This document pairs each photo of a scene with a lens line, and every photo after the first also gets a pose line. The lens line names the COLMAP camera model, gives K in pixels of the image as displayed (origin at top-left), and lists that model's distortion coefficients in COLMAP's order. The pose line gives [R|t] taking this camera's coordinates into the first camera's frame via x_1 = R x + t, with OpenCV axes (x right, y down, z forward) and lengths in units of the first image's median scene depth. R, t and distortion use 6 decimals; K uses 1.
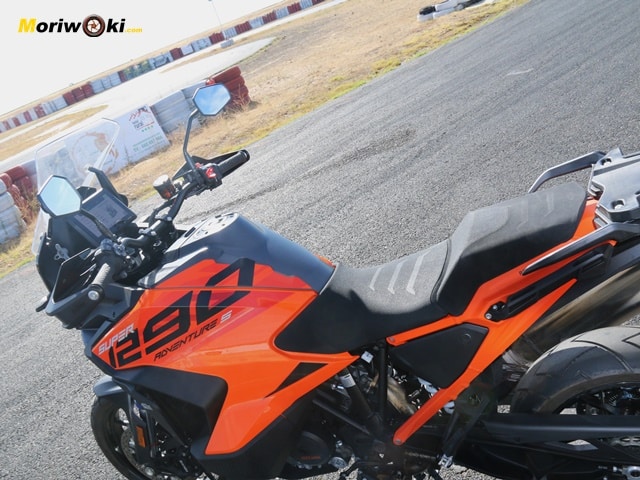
lens RADIAL K [[598.3, 0, 320.0], [0, 598.3, 240.0], [0, 0, 1]] dist [-0.122370, 0.015695]
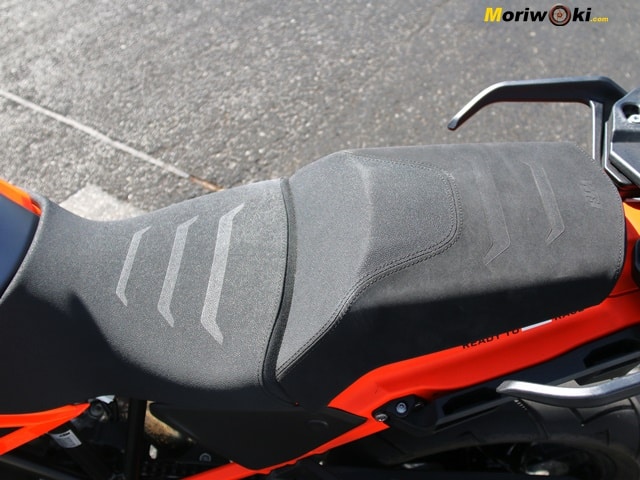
lens RADIAL K [[598.3, 0, 320.0], [0, 598.3, 240.0], [0, 0, 1]] dist [-0.122370, 0.015695]
pose [[0.895265, 0.000469, 0.445534, 0.008113], [-0.169317, 0.925331, 0.339256, -0.051006], [-0.412107, -0.379161, 0.828496, 0.215386]]
